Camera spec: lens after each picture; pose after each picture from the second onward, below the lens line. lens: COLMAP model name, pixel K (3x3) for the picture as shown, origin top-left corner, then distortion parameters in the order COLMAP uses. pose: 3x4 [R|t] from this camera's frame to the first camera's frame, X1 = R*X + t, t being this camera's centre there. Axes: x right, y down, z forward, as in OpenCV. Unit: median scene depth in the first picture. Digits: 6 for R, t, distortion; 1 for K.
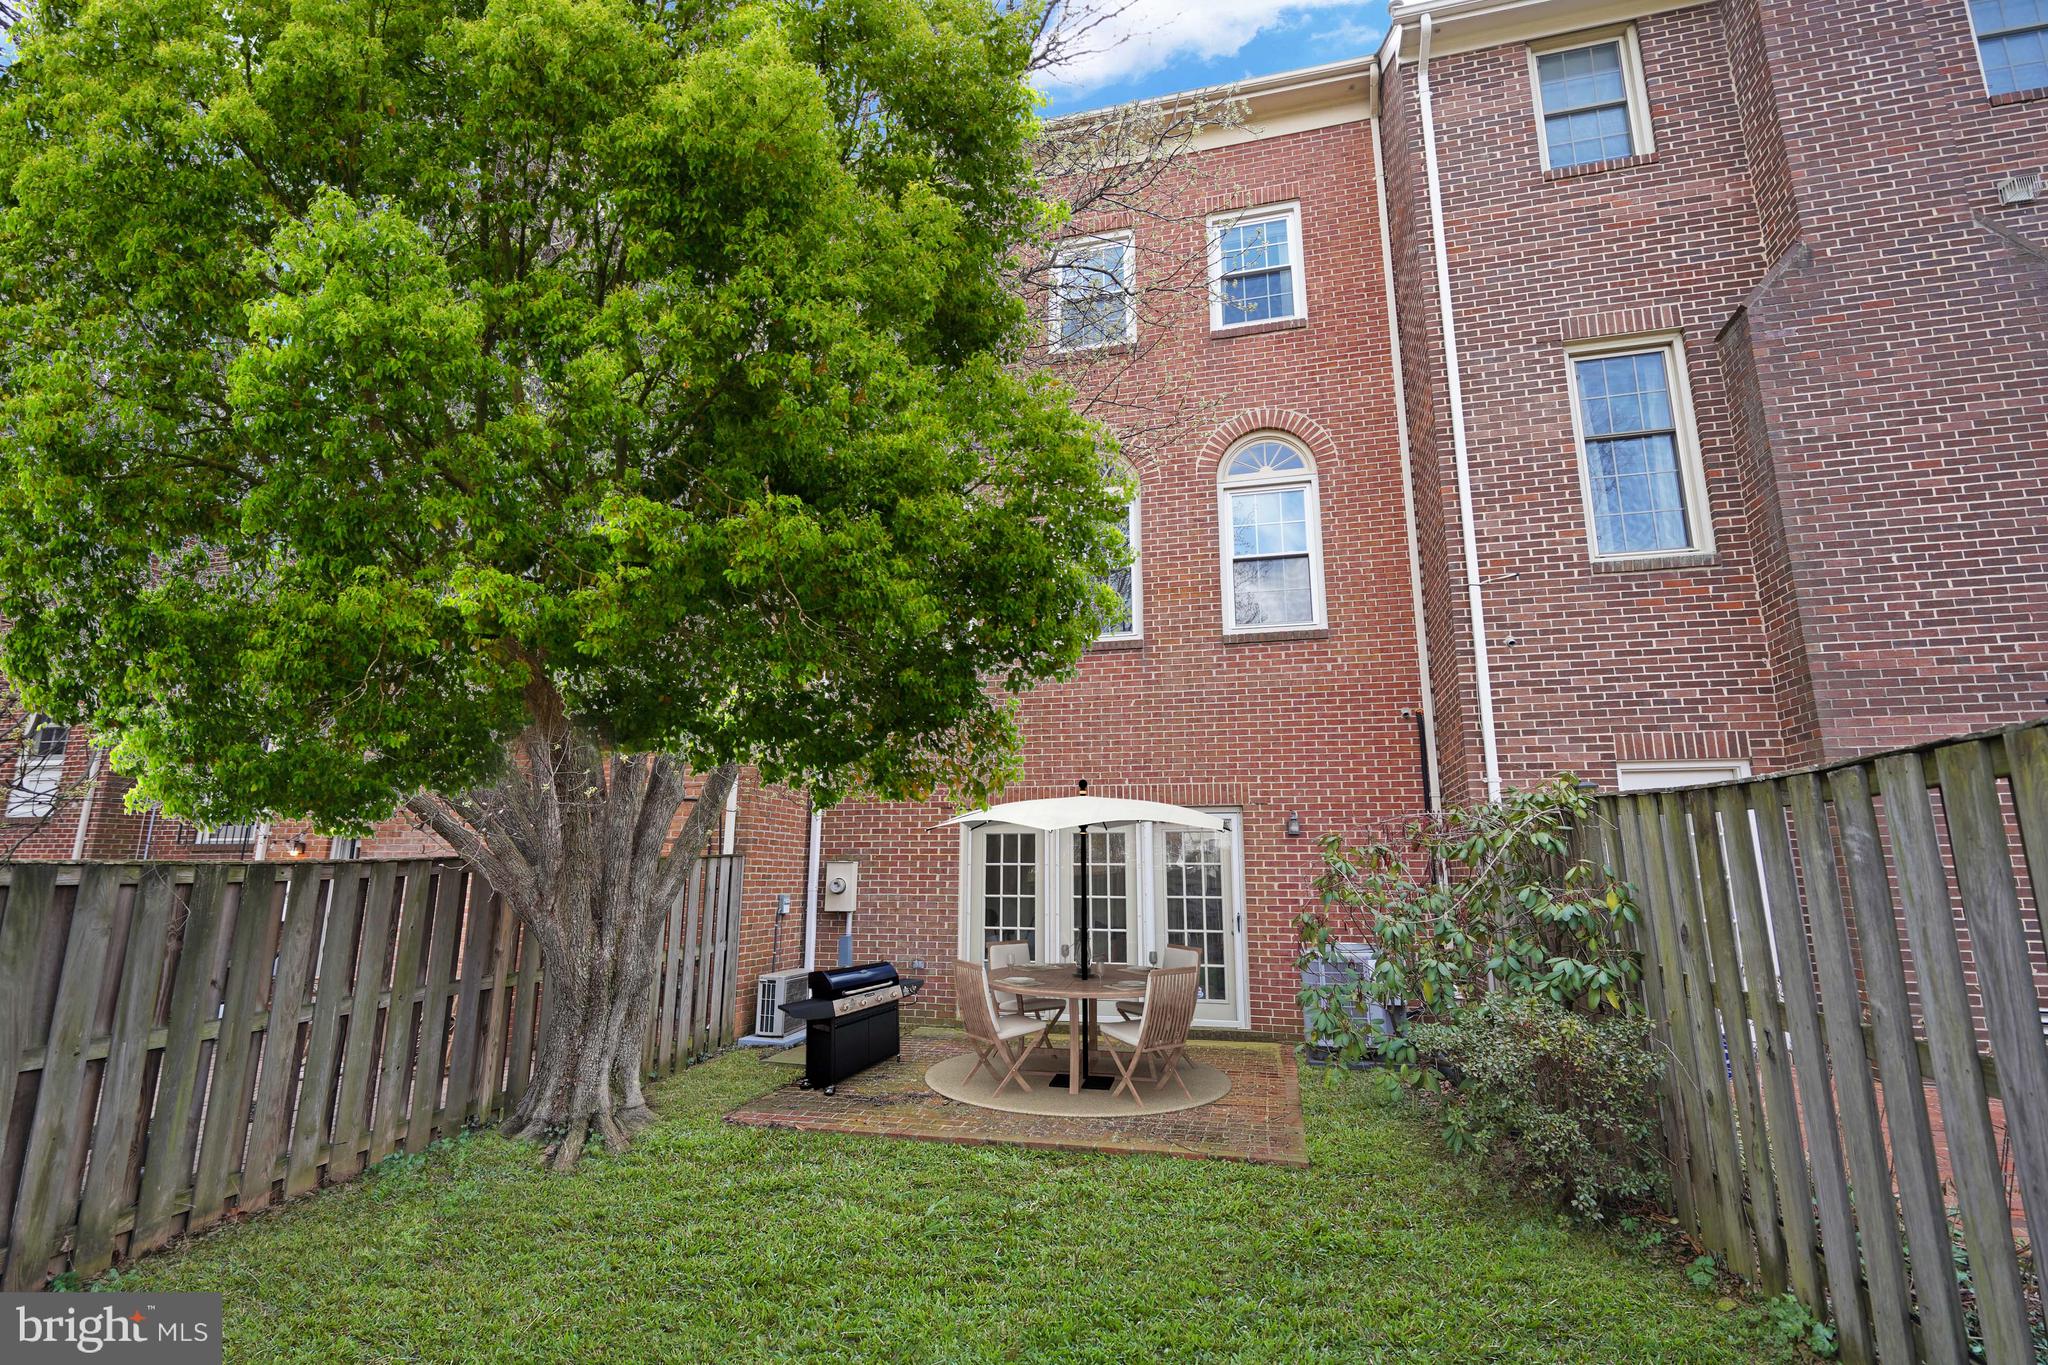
lens RADIAL K [[927.2, 0, 1022.2], [0, 927.2, 682.2], [0, 0, 1]] dist [-0.001005, -0.000219]
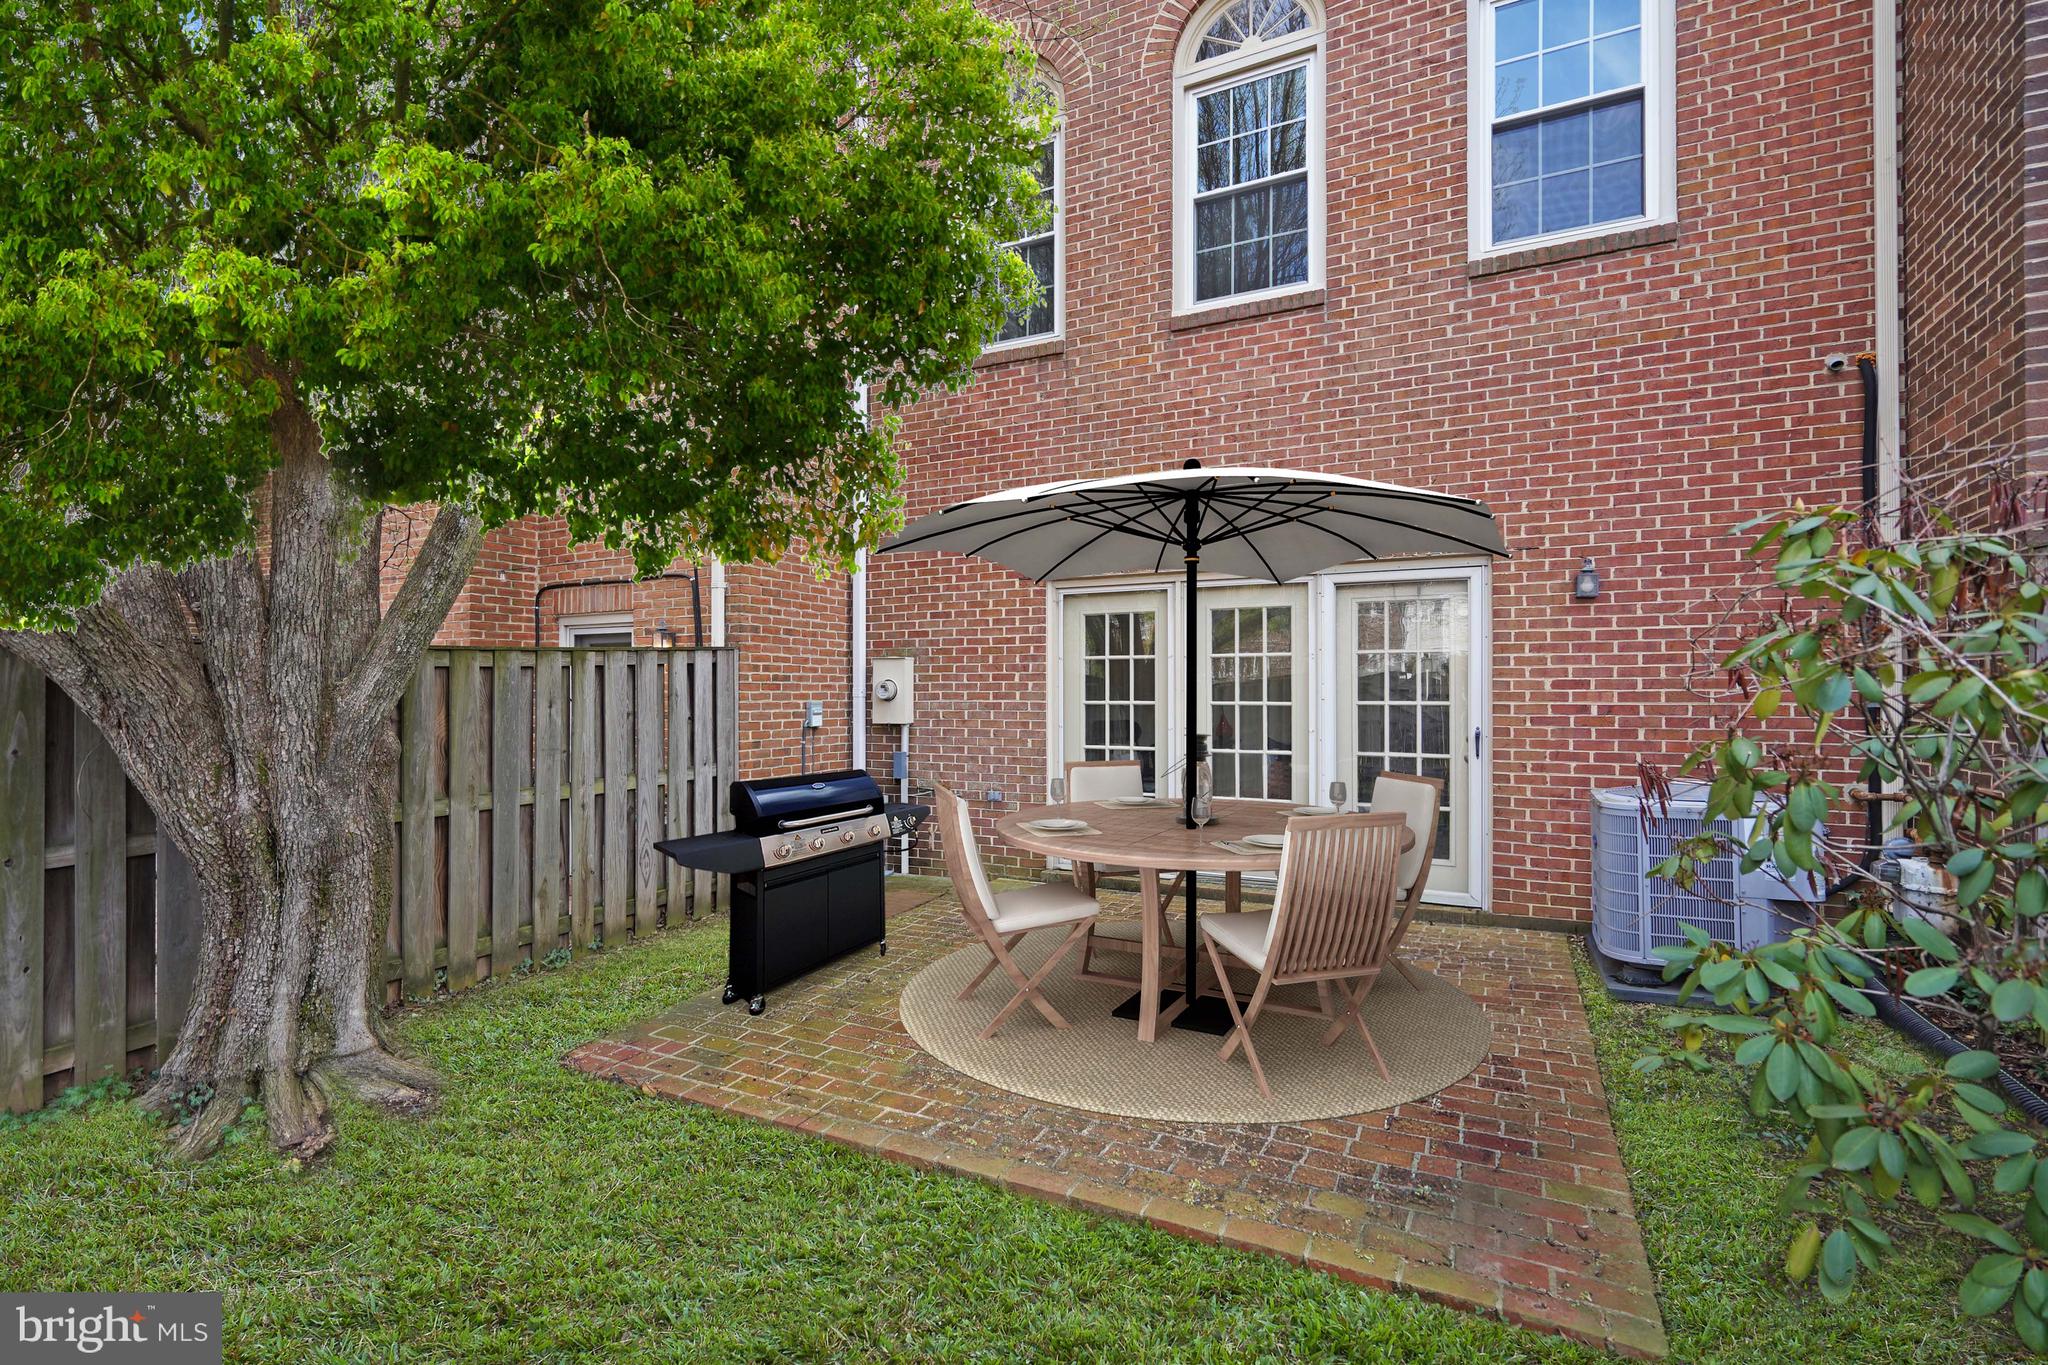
lens RADIAL K [[927.2, 0, 1022.2], [0, 927.2, 682.2], [0, 0, 1]] dist [-0.001005, -0.000219]
pose [[0.975641, -0.008137, -0.219221, 0.068384], [0.051646, 0.979744, 0.193481, 0.078926], [0.213206, -0.200090, 0.956299, 0.329168]]
